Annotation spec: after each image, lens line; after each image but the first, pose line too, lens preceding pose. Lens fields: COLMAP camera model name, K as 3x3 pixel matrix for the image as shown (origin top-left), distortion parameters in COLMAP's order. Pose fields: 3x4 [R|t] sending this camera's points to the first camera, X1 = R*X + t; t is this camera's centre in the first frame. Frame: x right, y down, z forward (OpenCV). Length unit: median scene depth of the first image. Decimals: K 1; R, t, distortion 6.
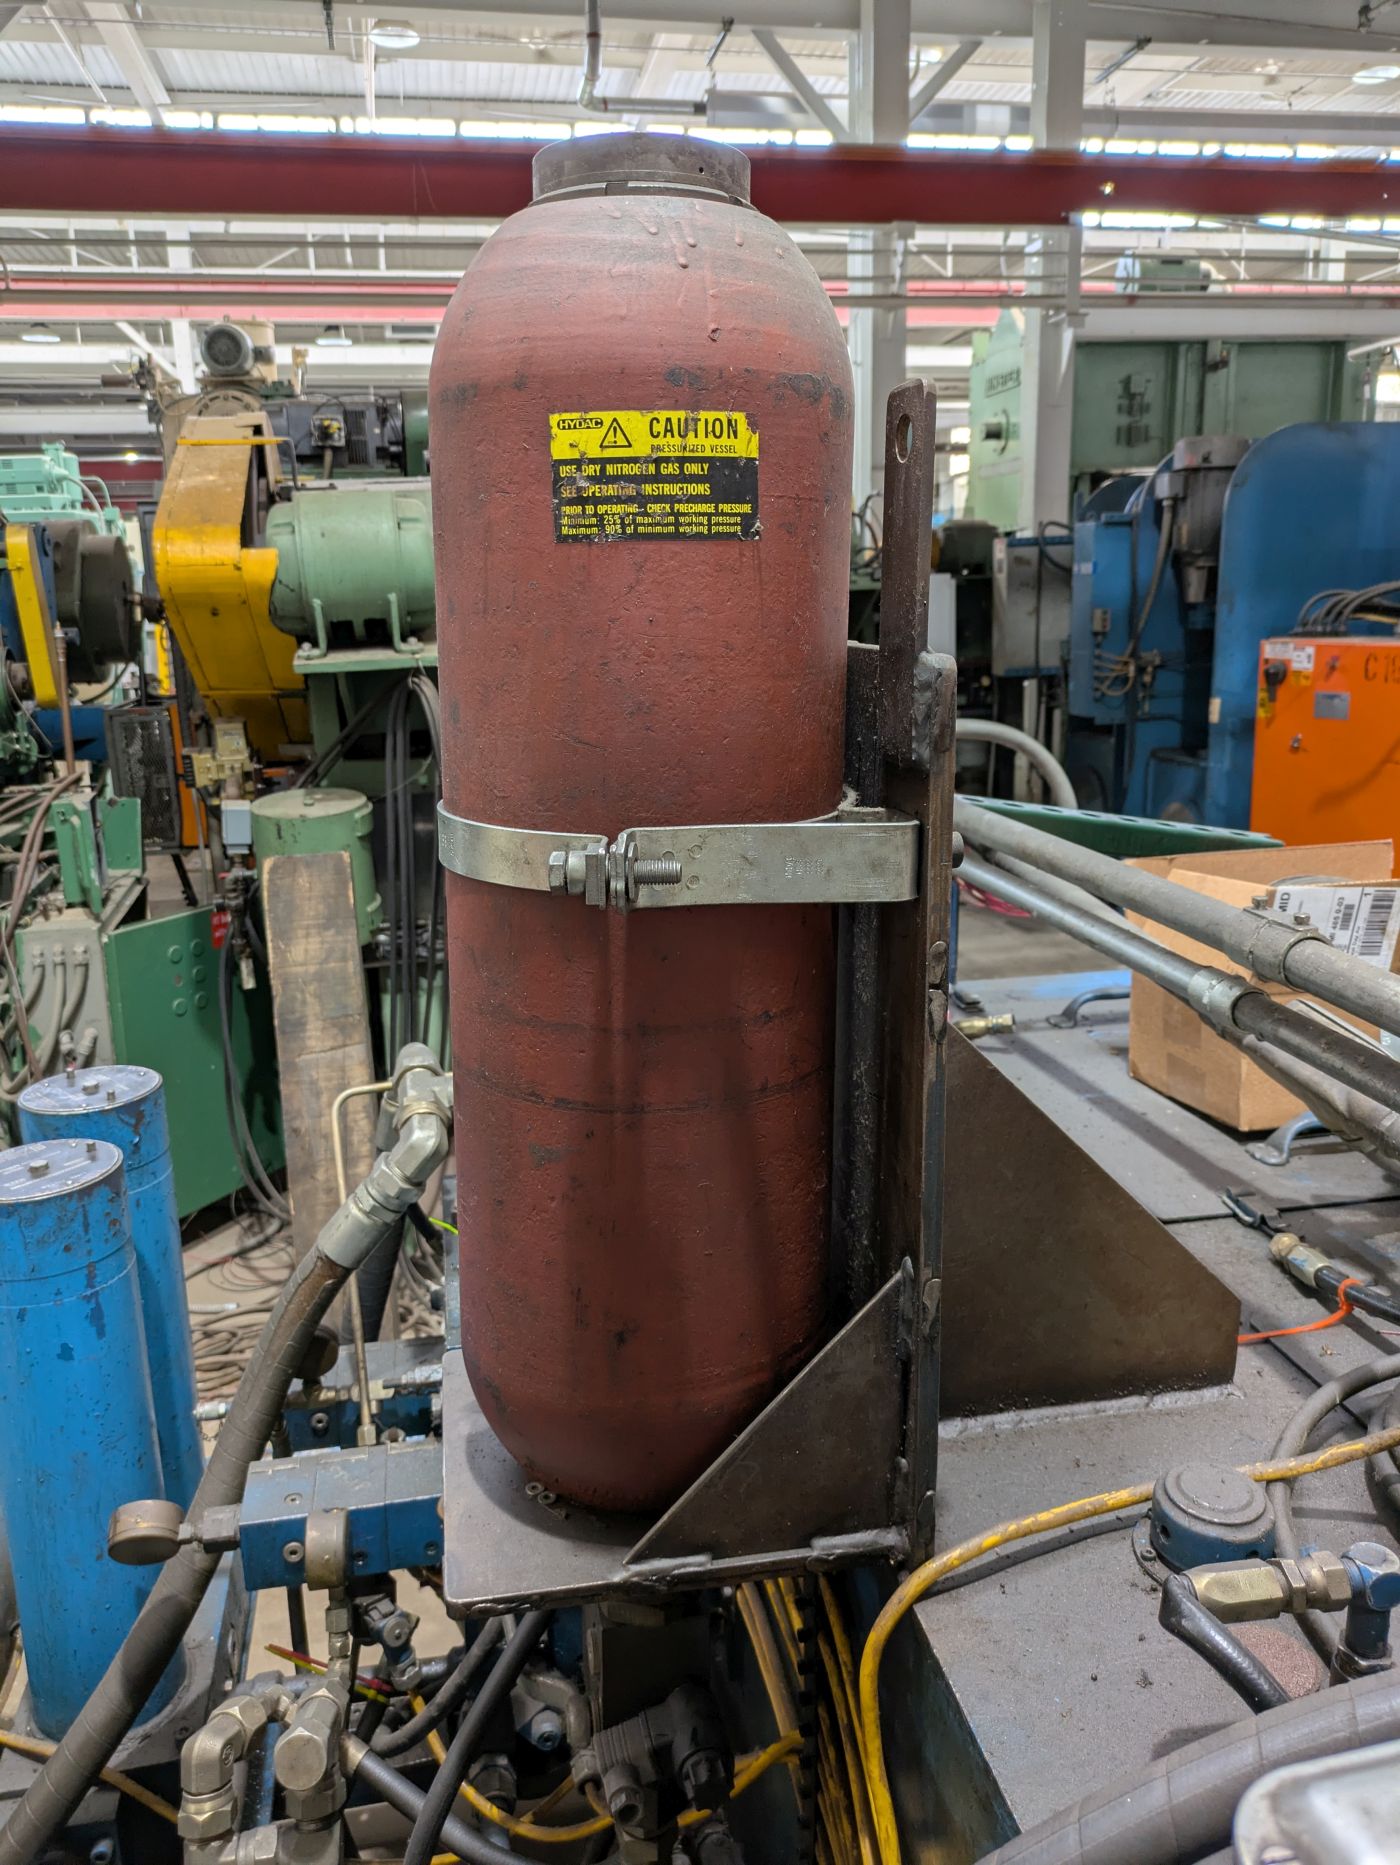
lens RADIAL K [[1405.9, 0, 700.7], [0, 1405.9, 936.2], [0, 0, 1]] dist [0.004542, -0.012937]
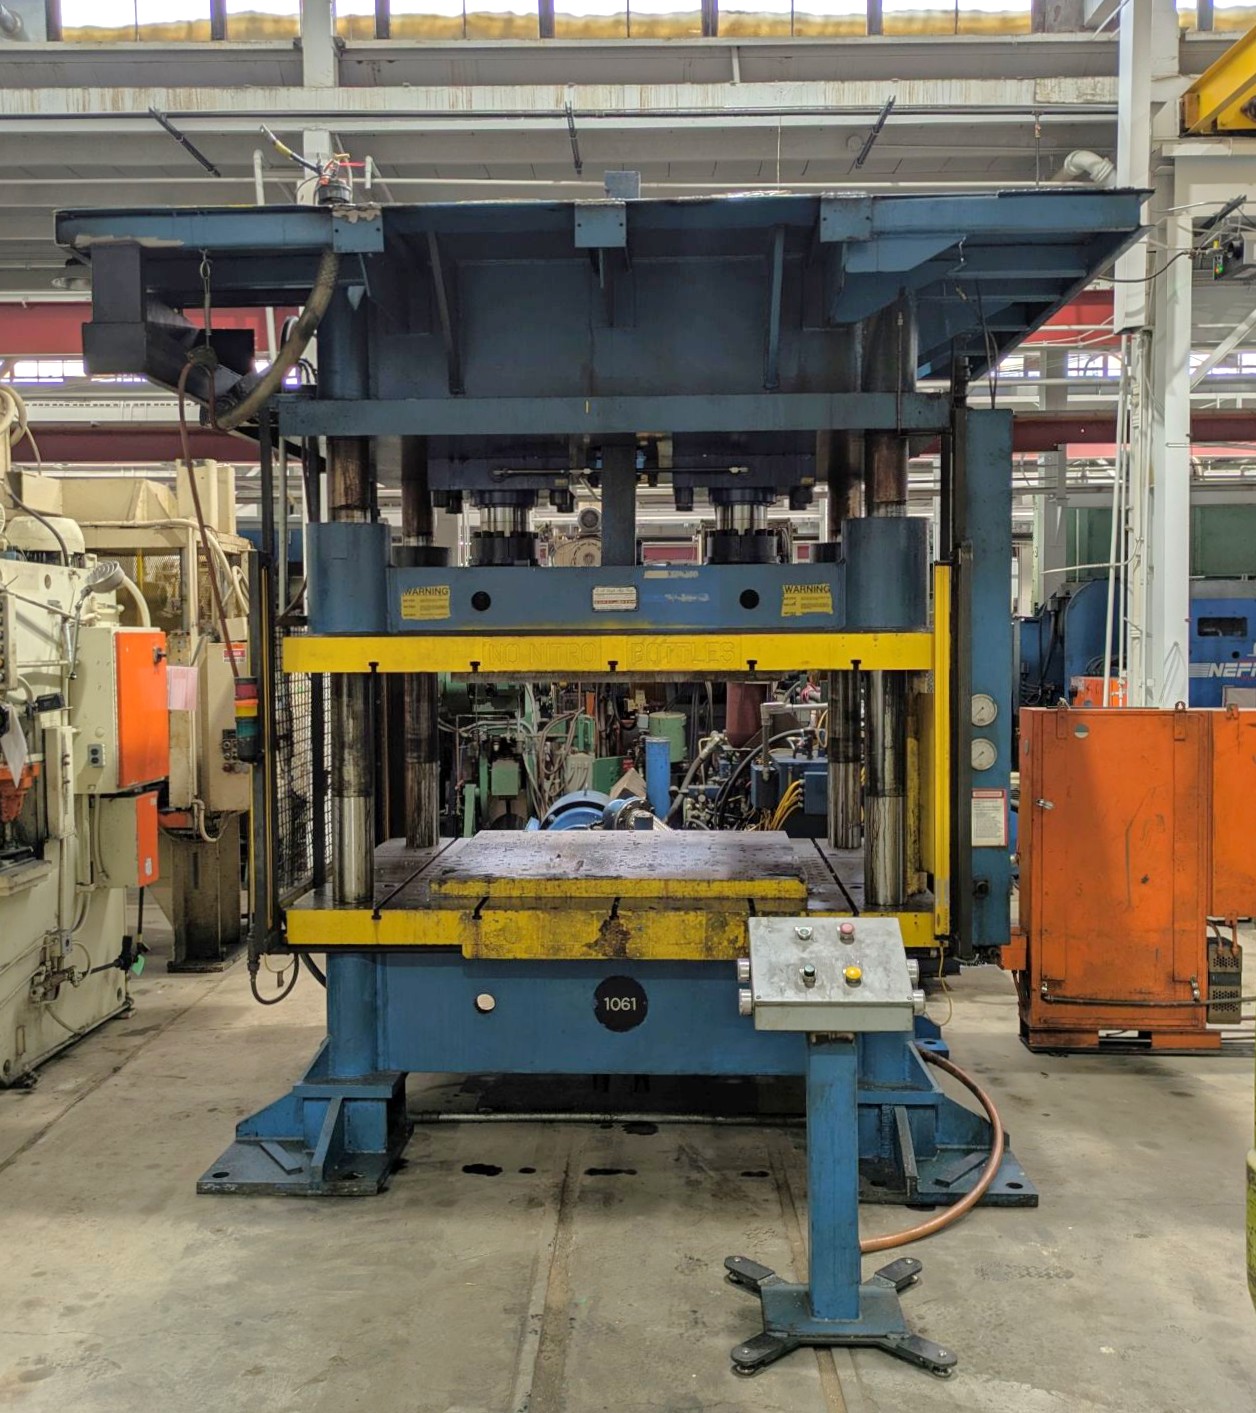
lens RADIAL K [[1340.4, 0, 631.8], [0, 1340.4, 700.2], [0, 0, 1]] dist [0.036083, 0.000000]
pose [[0.979475, 0.029812, -0.199350, 0.218692], [-0.068088, 0.979803, -0.188014, 0.407880], [0.189718, 0.197728, 0.961723, -1.752842]]
